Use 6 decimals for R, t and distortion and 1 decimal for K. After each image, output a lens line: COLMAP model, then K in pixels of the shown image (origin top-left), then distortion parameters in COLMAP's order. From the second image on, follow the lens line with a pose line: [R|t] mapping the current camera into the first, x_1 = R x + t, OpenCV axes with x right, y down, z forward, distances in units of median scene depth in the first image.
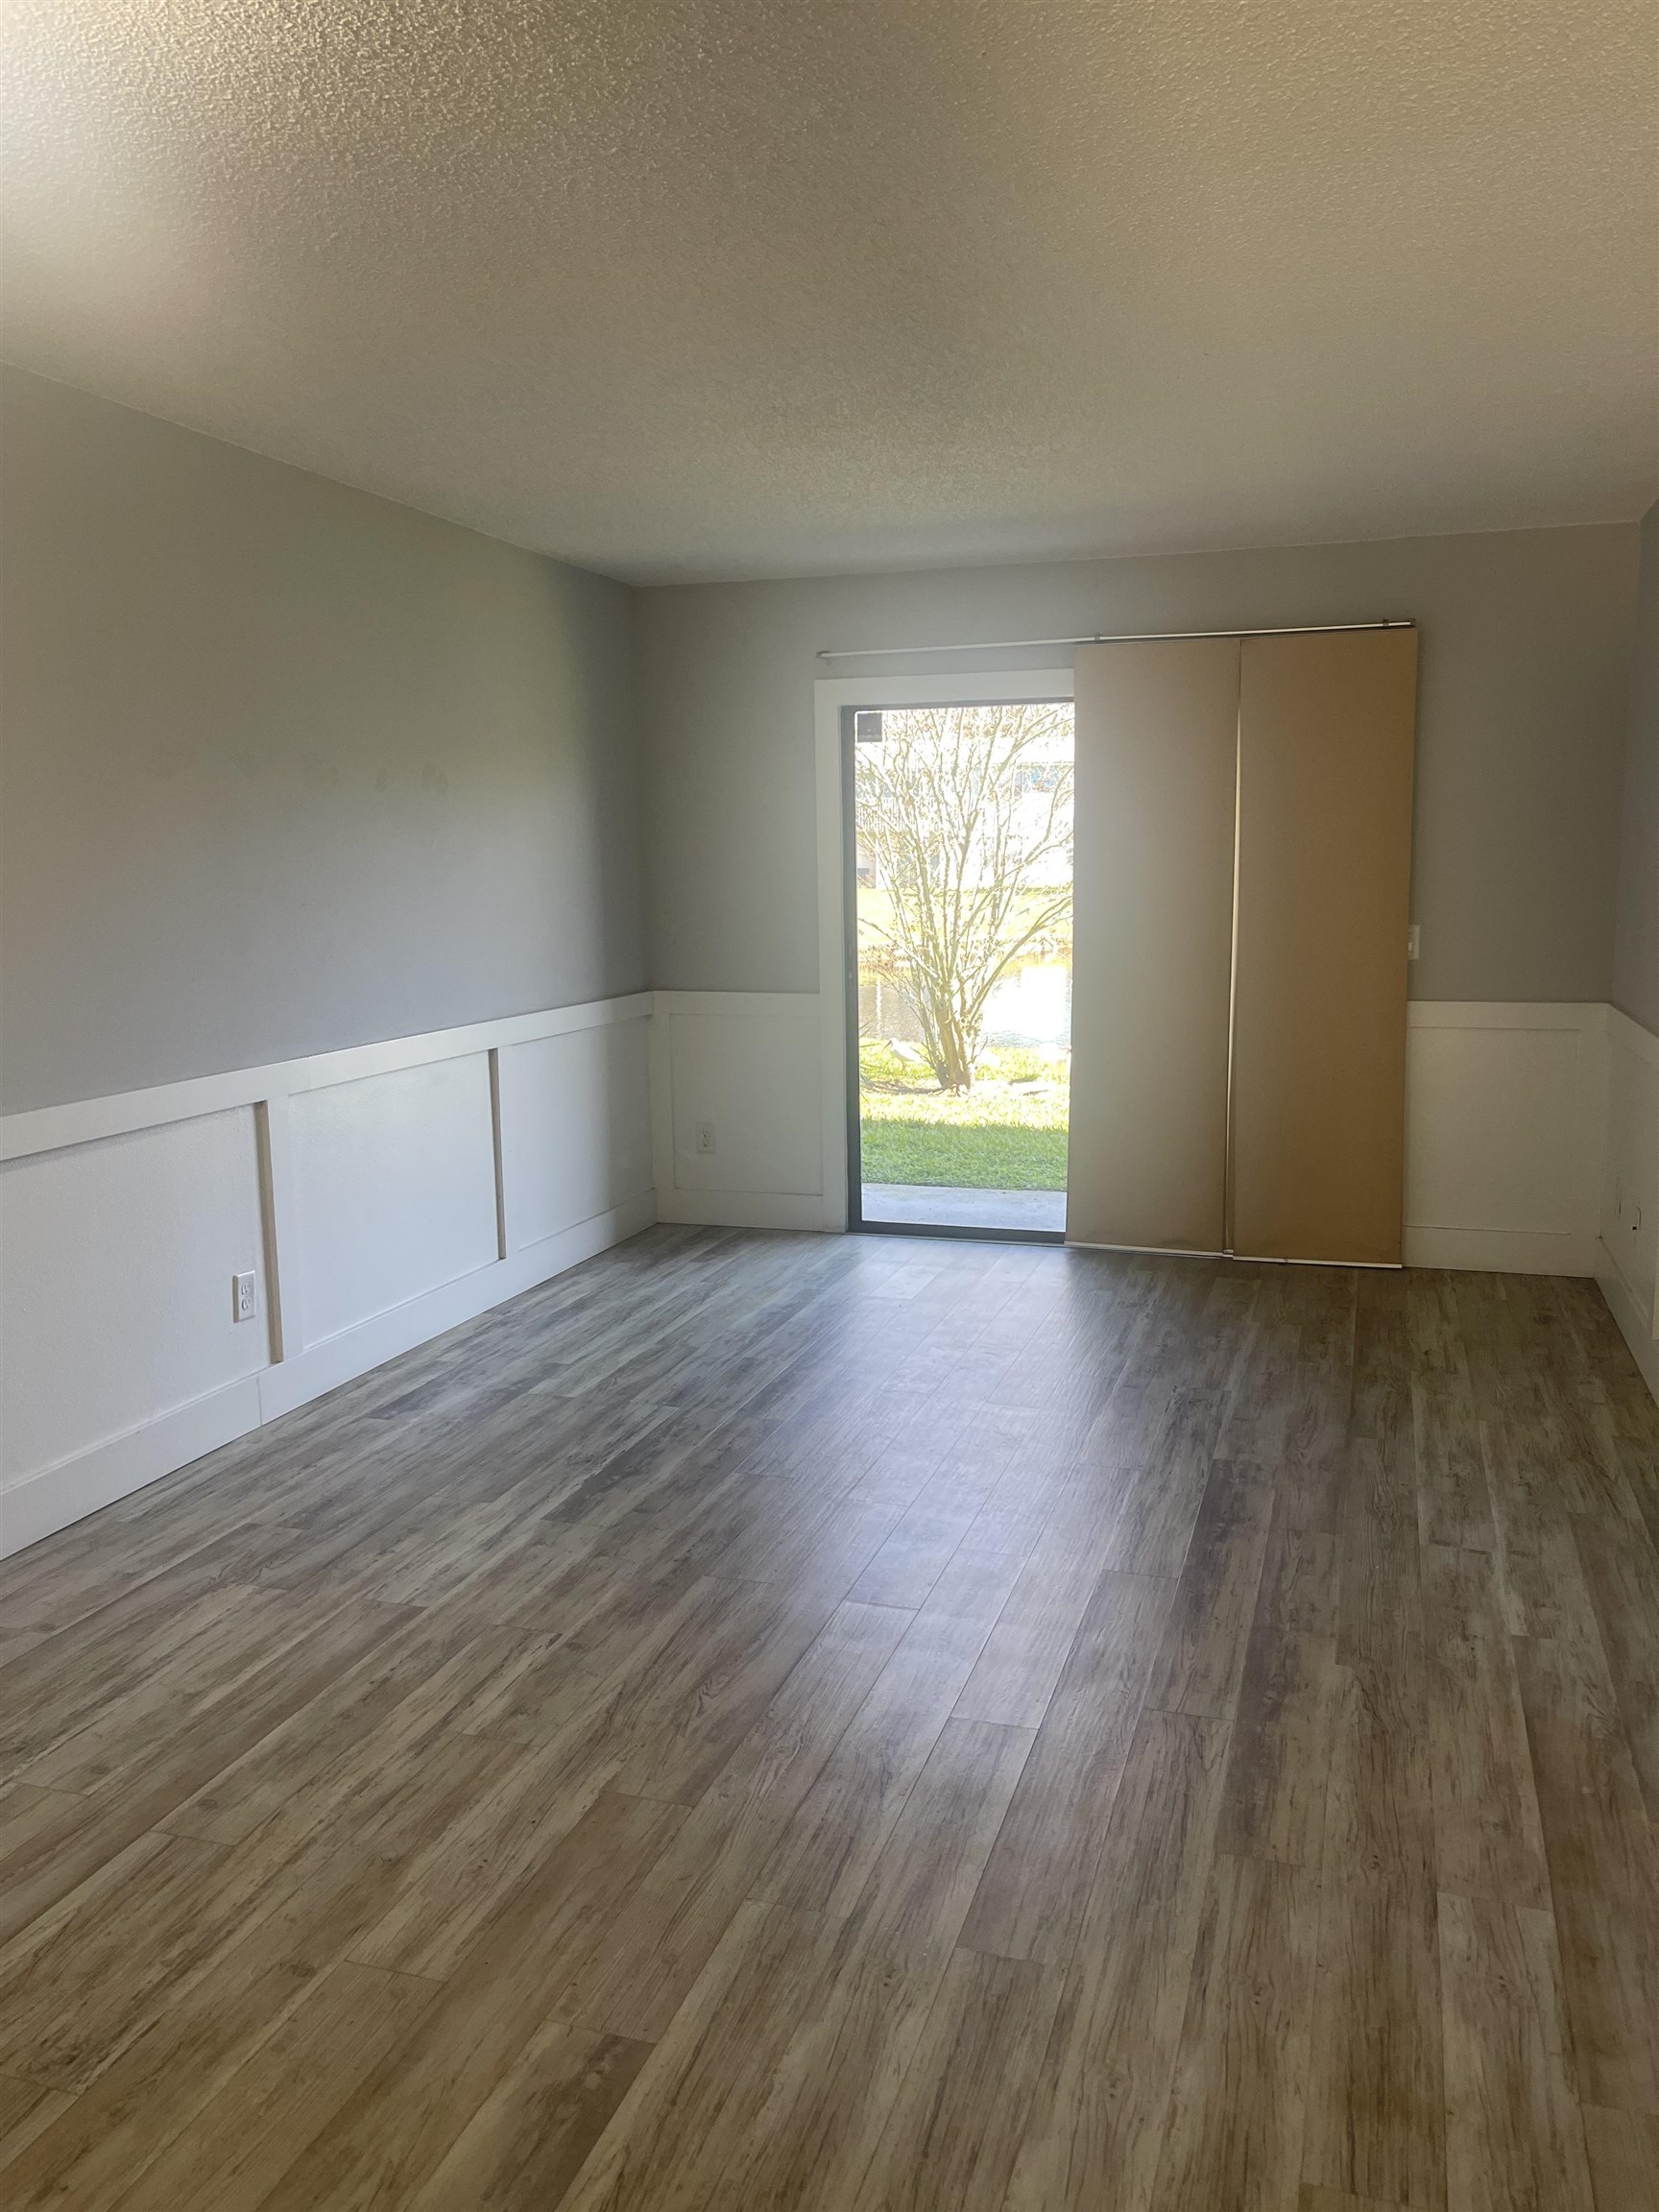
lens RADIAL K [[1691.1, 0, 829.5], [0, 1691.1, 1106.0], [0, 0, 1]] dist [-0.004736, -0.009926]
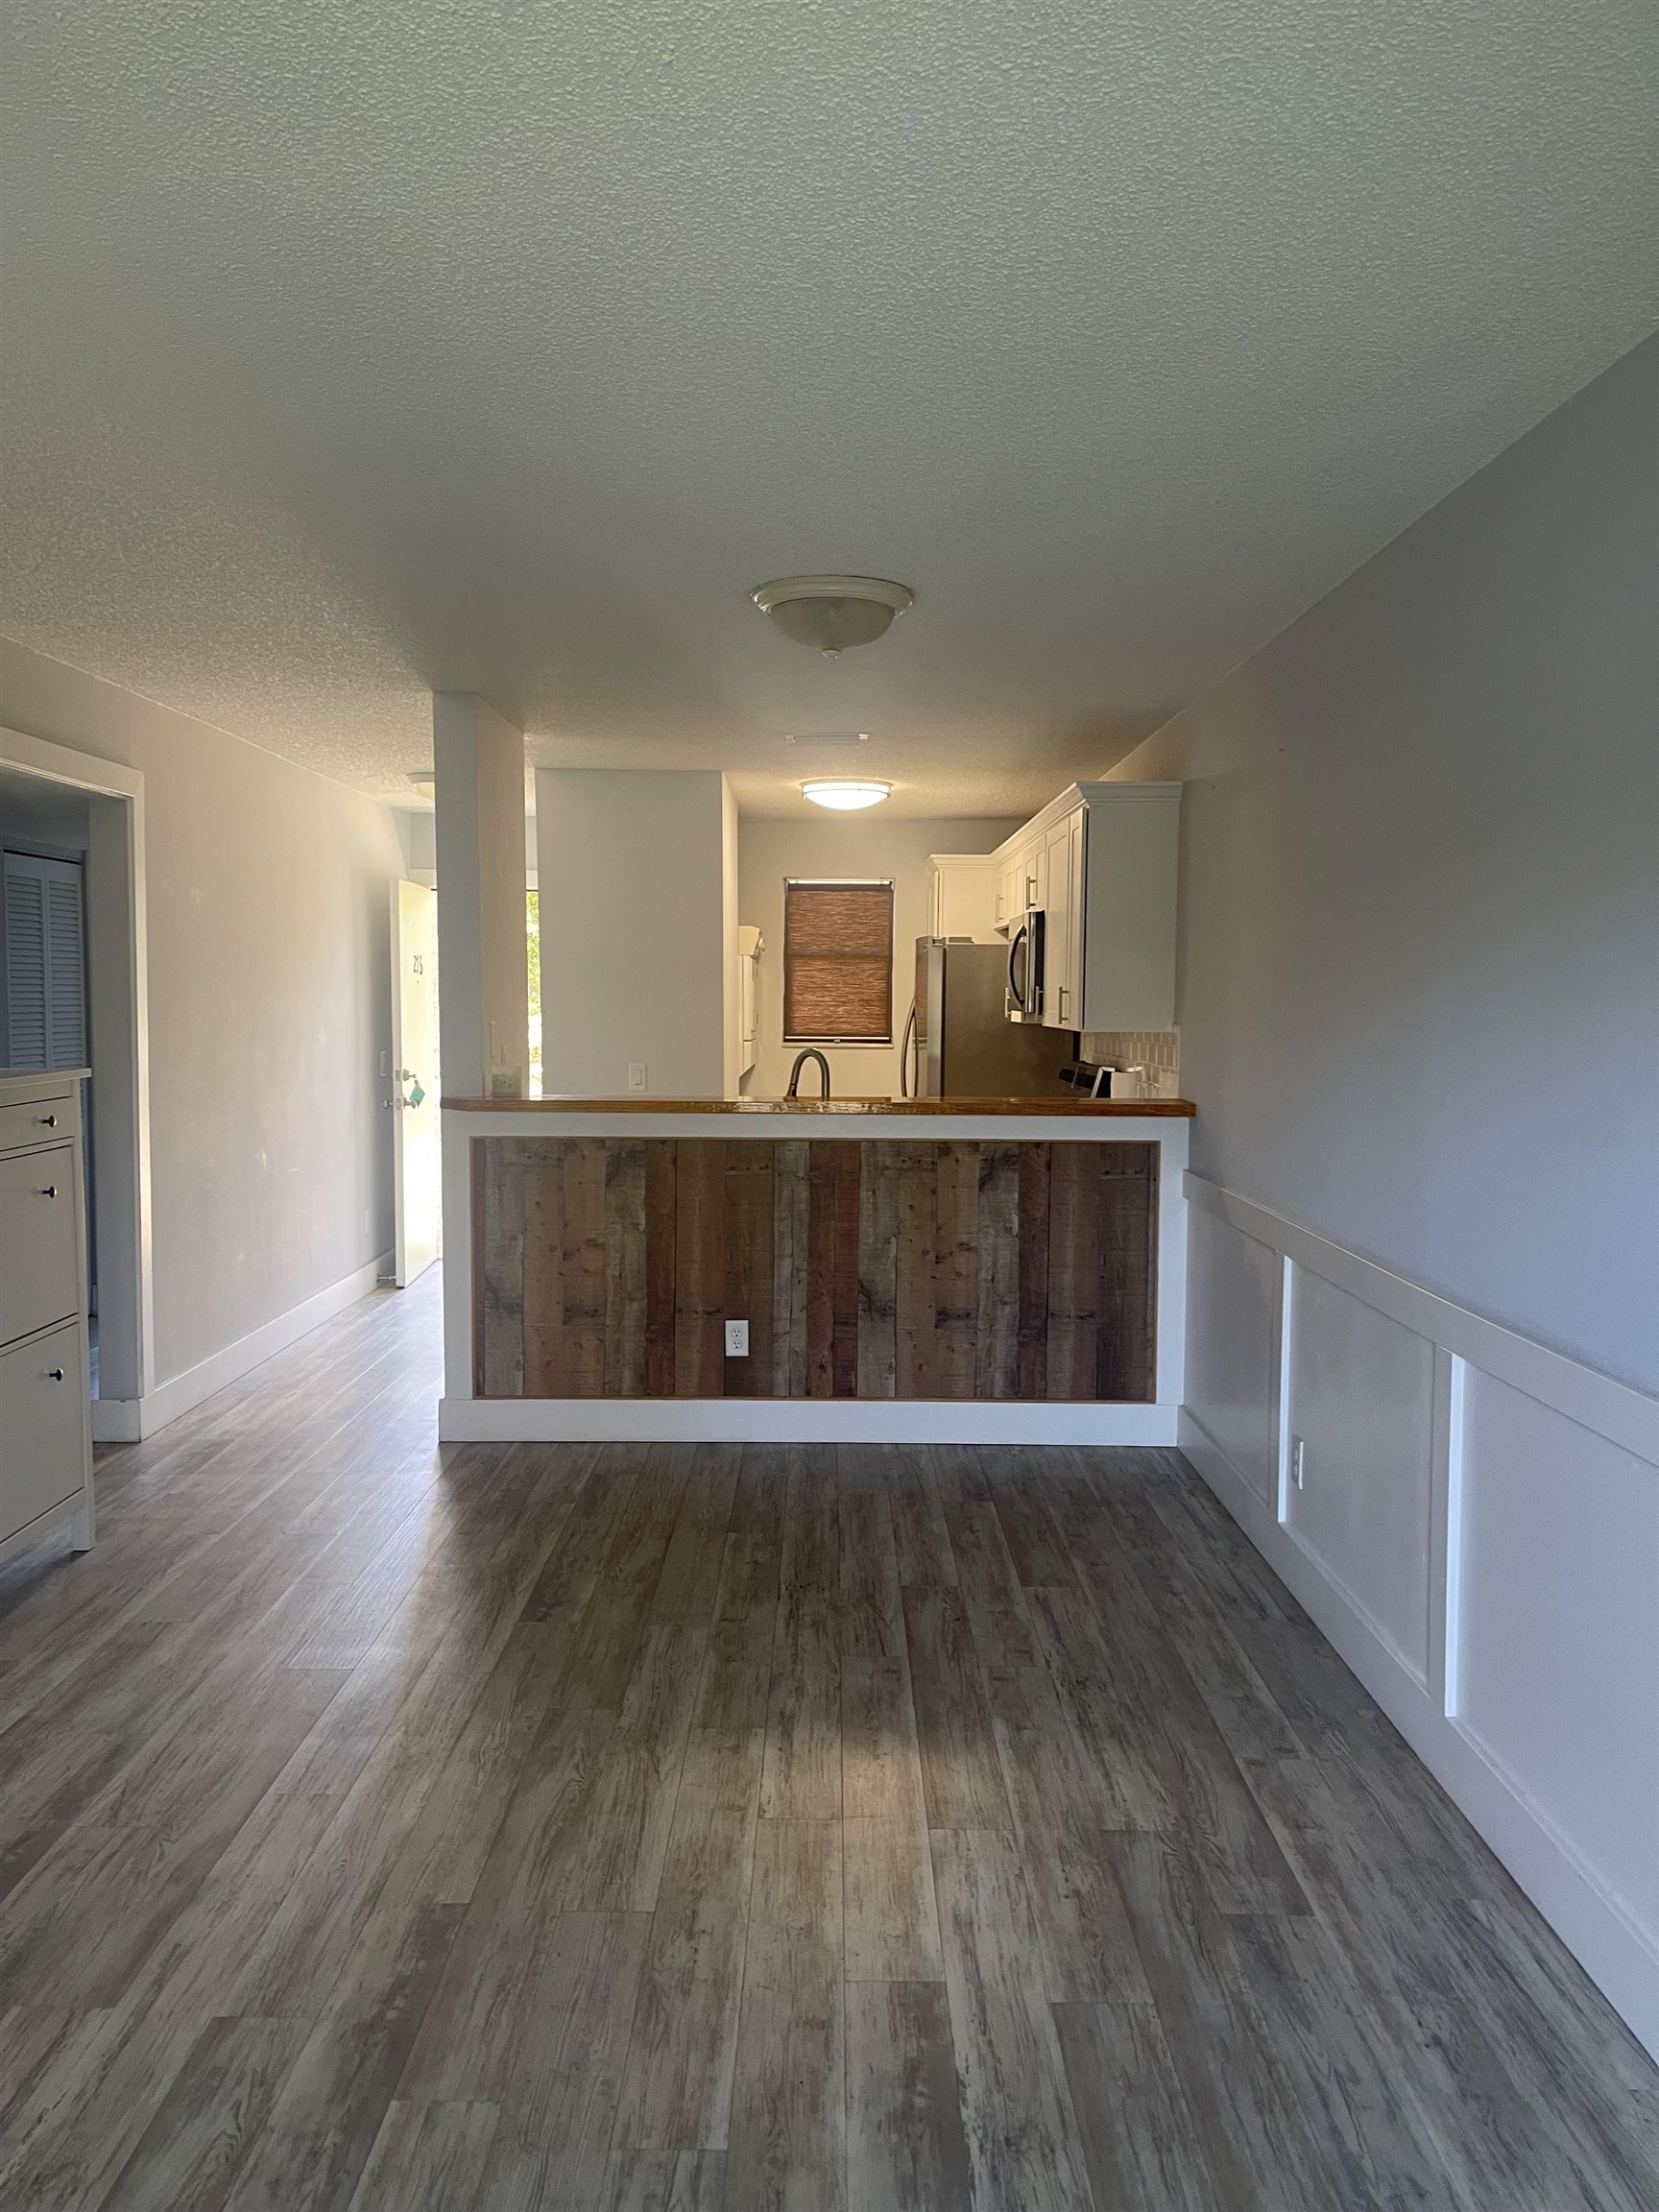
lens RADIAL K [[1691.1, 0, 829.5], [0, 1691.1, 1106.0], [0, 0, 1]] dist [-0.004736, -0.009926]
pose [[-0.951271, 0.021081, -0.307633, 0.091567], [-0.046408, 0.976509, 0.210420, -0.289772], [0.304843, 0.214443, -0.927947, 1.821812]]
